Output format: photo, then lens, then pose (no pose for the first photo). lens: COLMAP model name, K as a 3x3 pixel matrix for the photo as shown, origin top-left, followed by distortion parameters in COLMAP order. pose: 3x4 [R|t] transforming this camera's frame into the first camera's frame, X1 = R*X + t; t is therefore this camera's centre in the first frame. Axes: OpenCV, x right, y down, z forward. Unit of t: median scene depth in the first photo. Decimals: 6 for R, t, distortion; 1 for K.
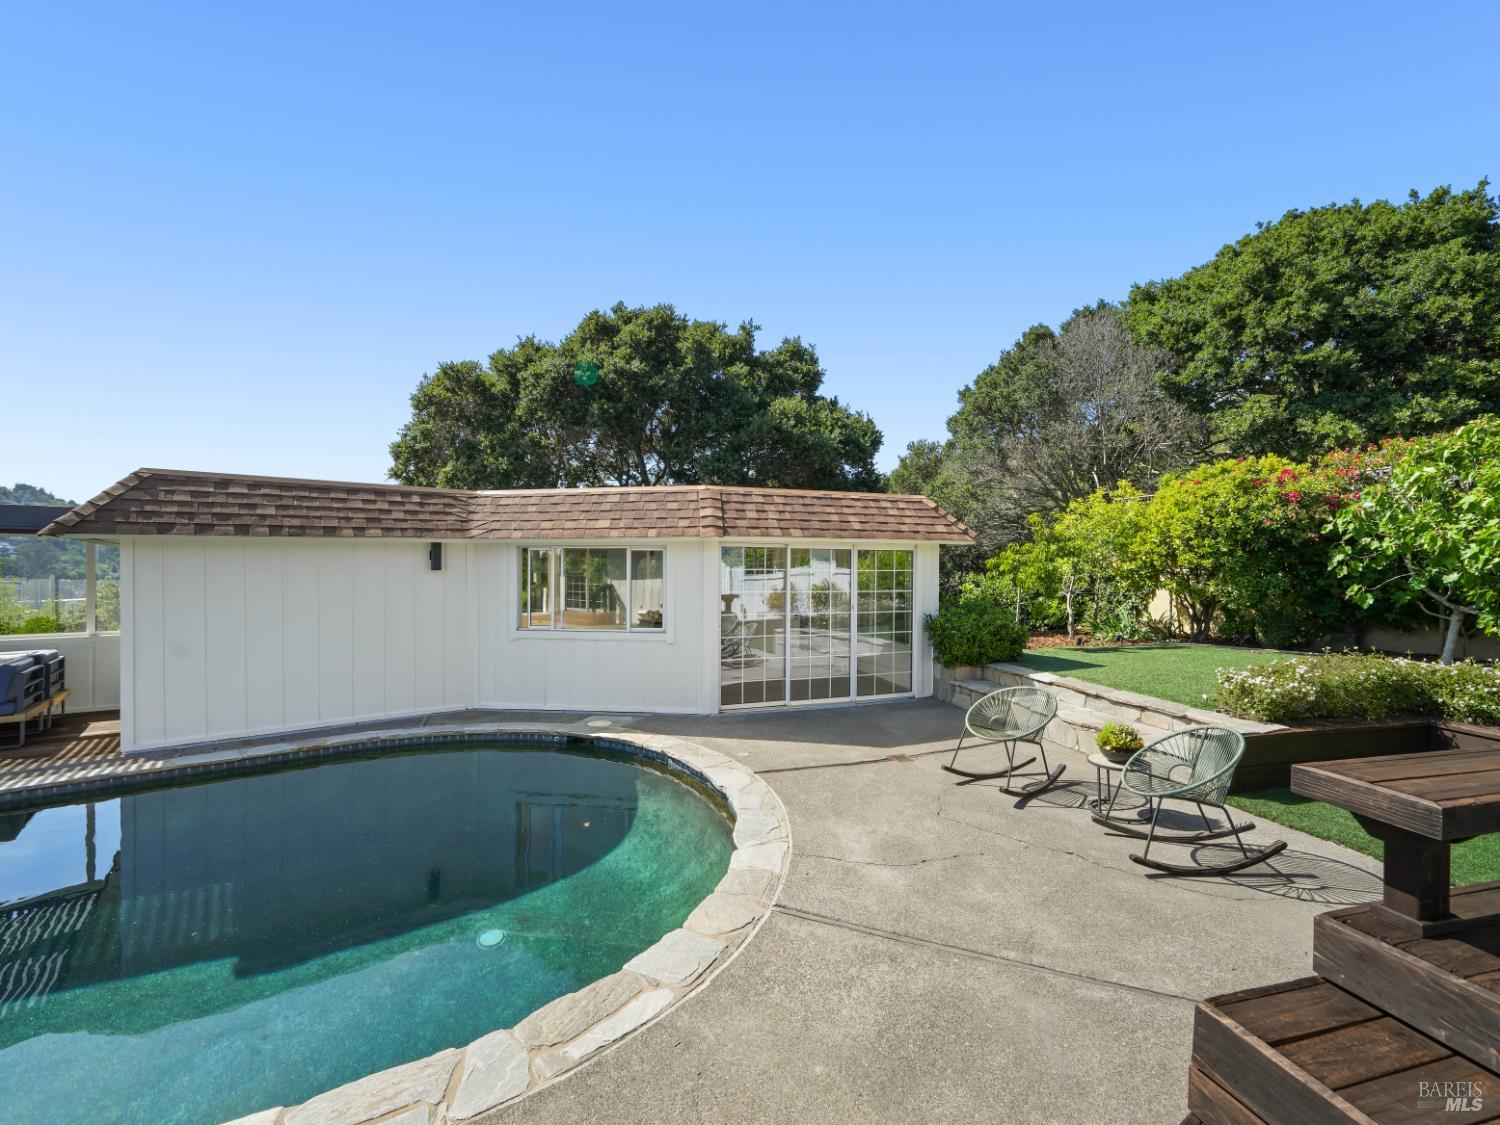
lens RADIAL K [[639.1, 0, 747.6], [0, 639.1, 569.8], [0, 0, 1]] dist [-0.011187, 0.000435]
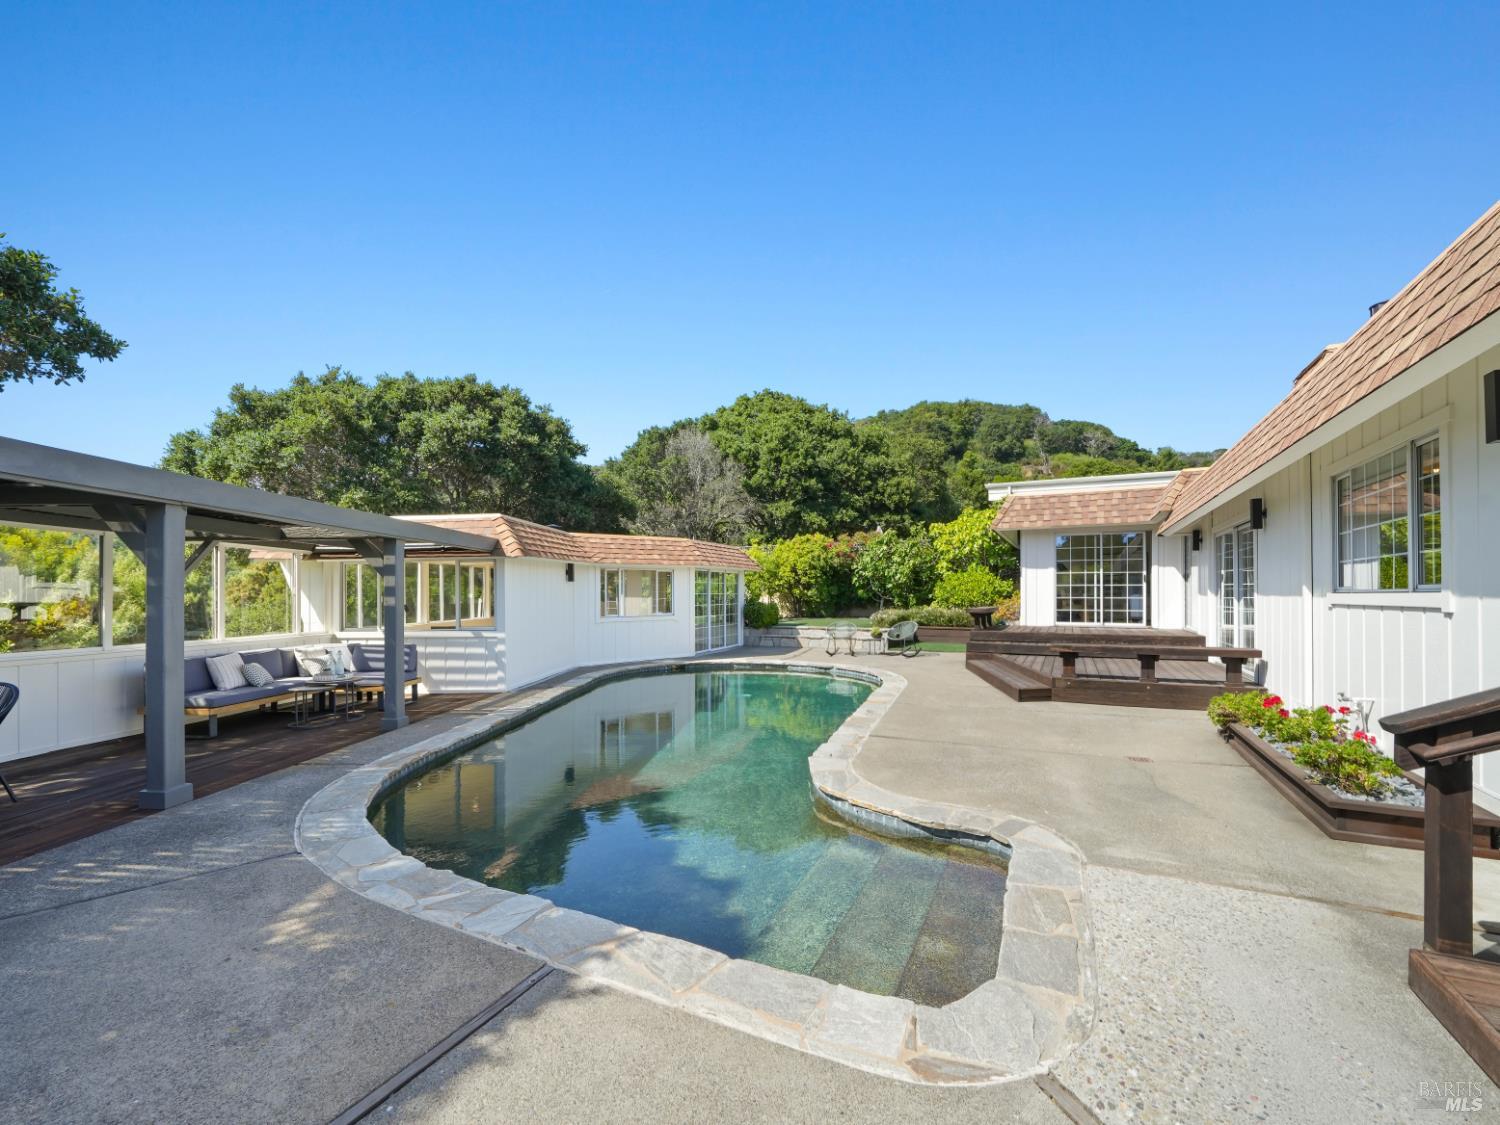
lens RADIAL K [[627.8, 0, 735.6], [0, 627.8, 585.5], [0, 0, 1]] dist [-0.012972, -0.000145]
pose [[0.682051, 0.001362, 0.731303, -1.329415], [0.010289, 0.999881, -0.011458, 0.033284], [-0.731232, 0.015339, 0.681956, -0.392296]]
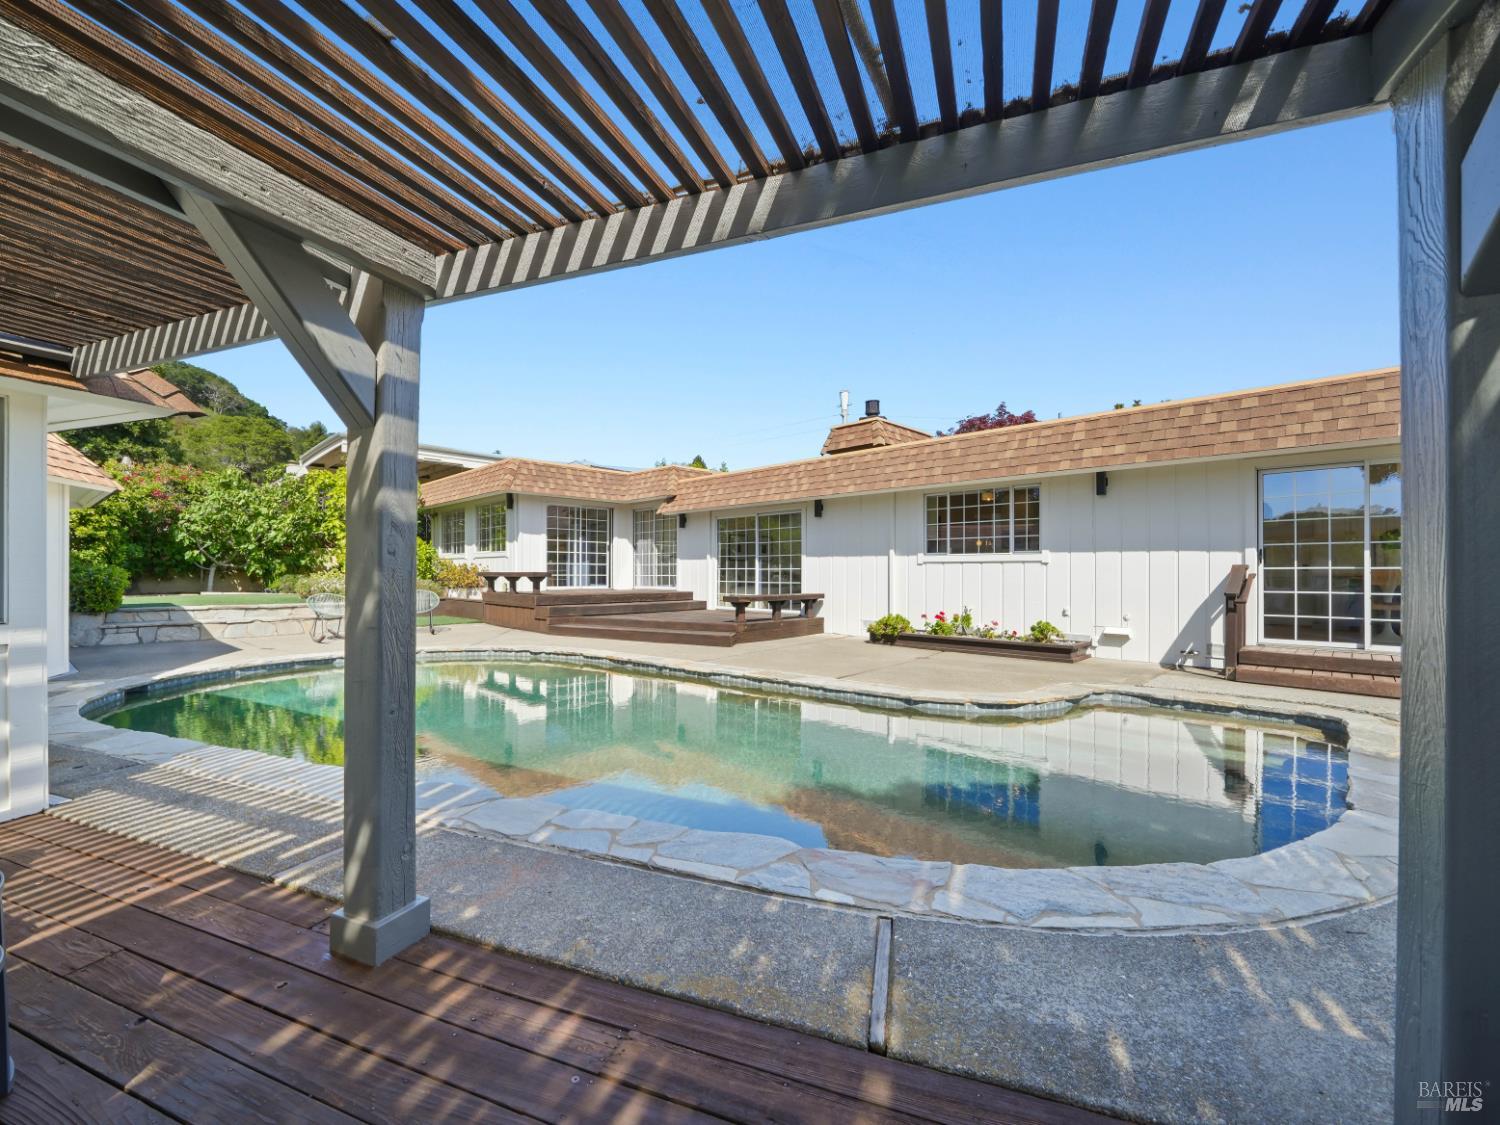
lens RADIAL K [[623.2, 0, 745.9], [0, 623.2, 567.1], [0, 0, 1]] dist [-0.015667, -0.000335]
pose [[-0.499265, -0.003479, 0.866443, -1.309281], [-0.003928, 0.999991, 0.001752, 0.062428], [-0.866441, -0.002528, -0.499274, 0.560556]]
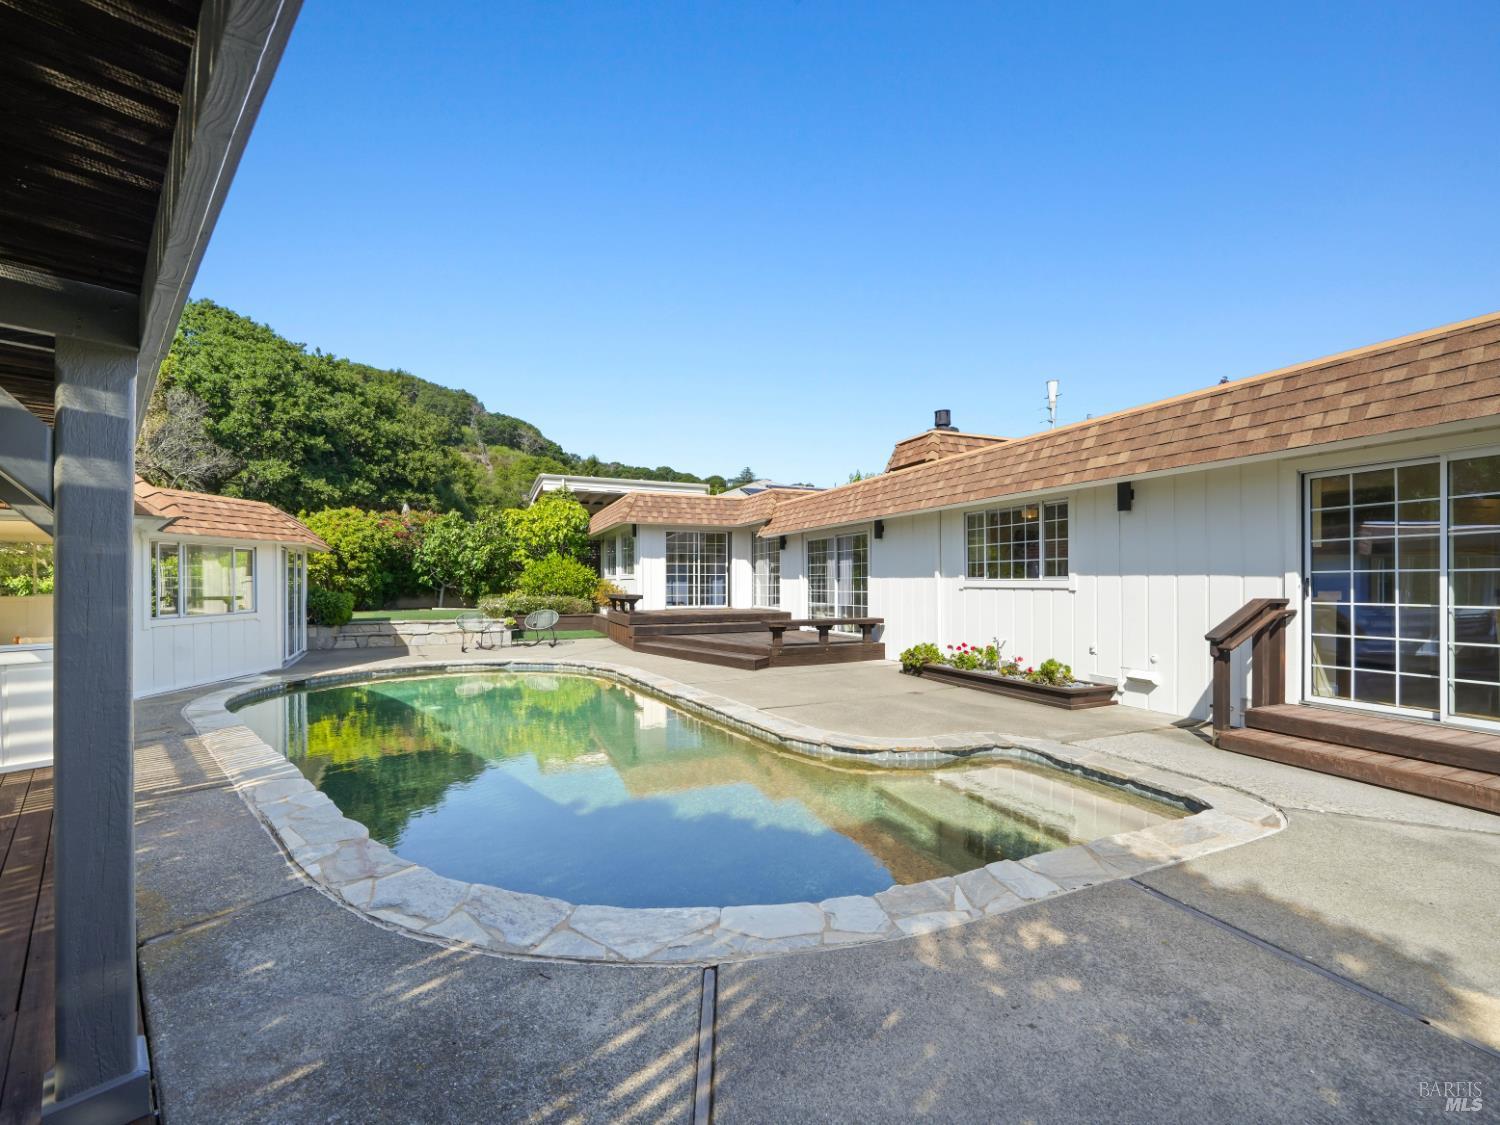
lens RADIAL K [[639.1, 0, 747.6], [0, 639.1, 569.8], [0, 0, 1]] dist [-0.011187, 0.000435]
pose [[-0.130149, 0.009779, 0.991446, -1.522239], [0.005758, 0.999942, -0.009107, 0.028561], [-0.991478, 0.004524, -0.130198, 0.159608]]
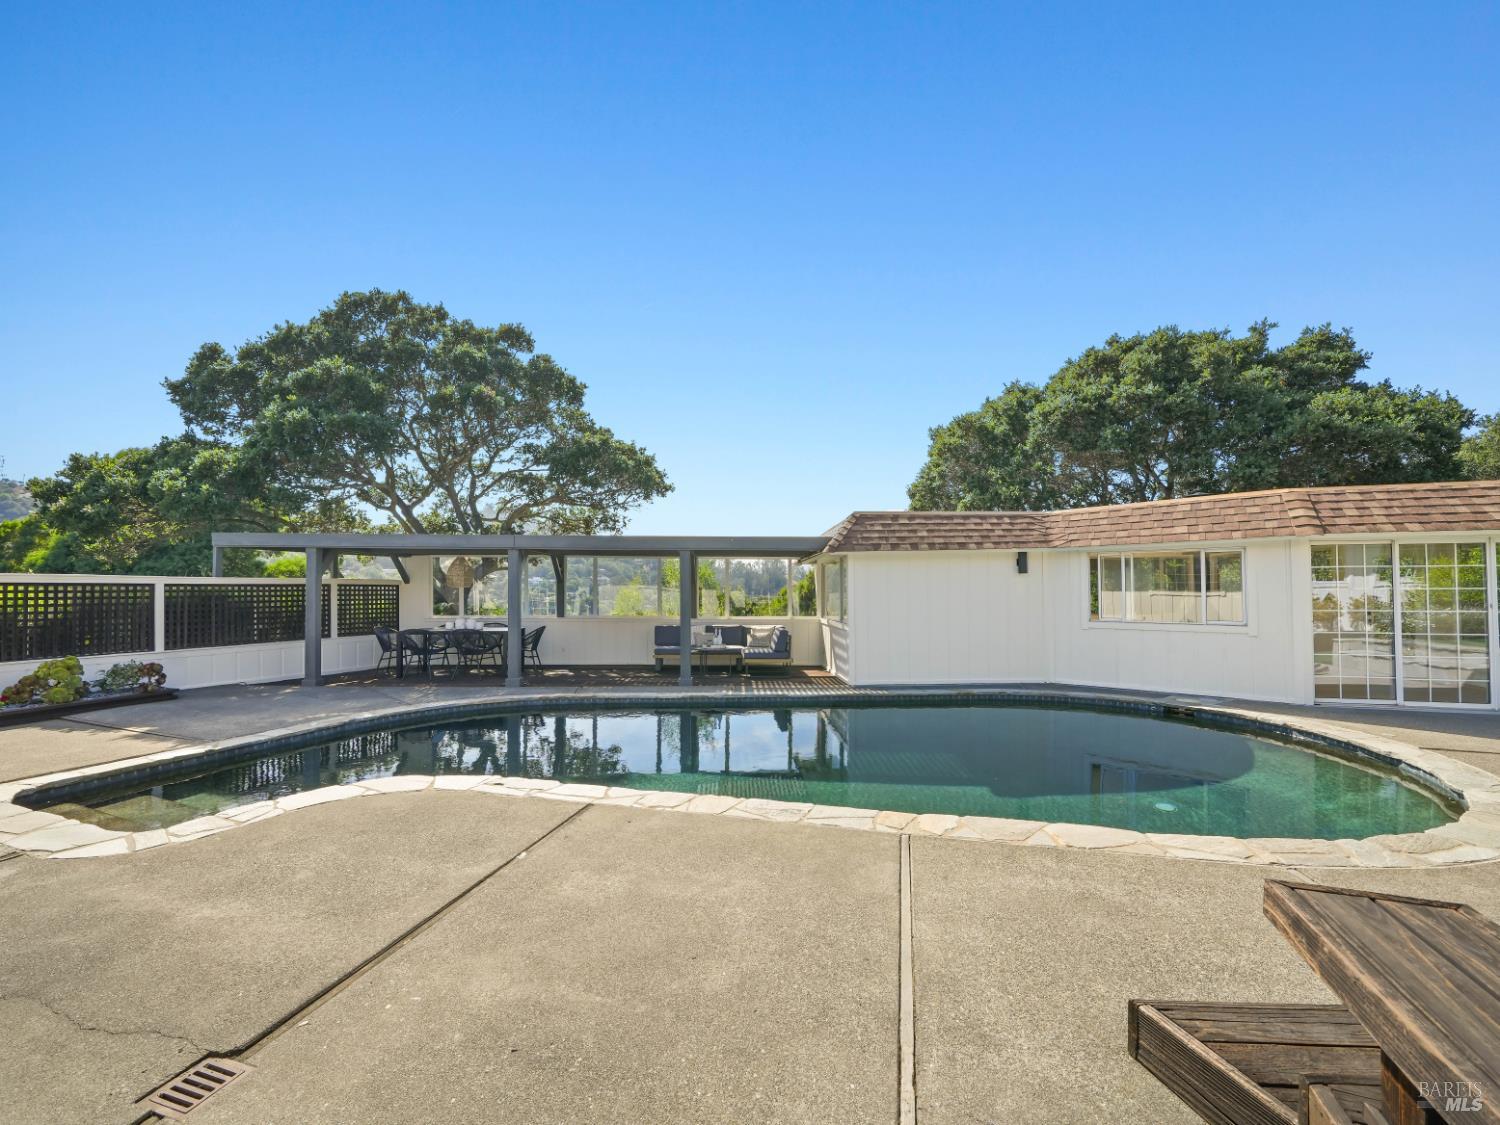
lens RADIAL K [[593.2, 0, 748.2], [0, 593.2, 571.5], [0, 0, 1]] dist [-0.021396, 0.000131]
pose [[0.808323, -0.024104, -0.588245, -0.222282], [0.003698, 0.999350, -0.035868, 0.036894], [0.588727, 0.026817, 0.807887, -0.305094]]
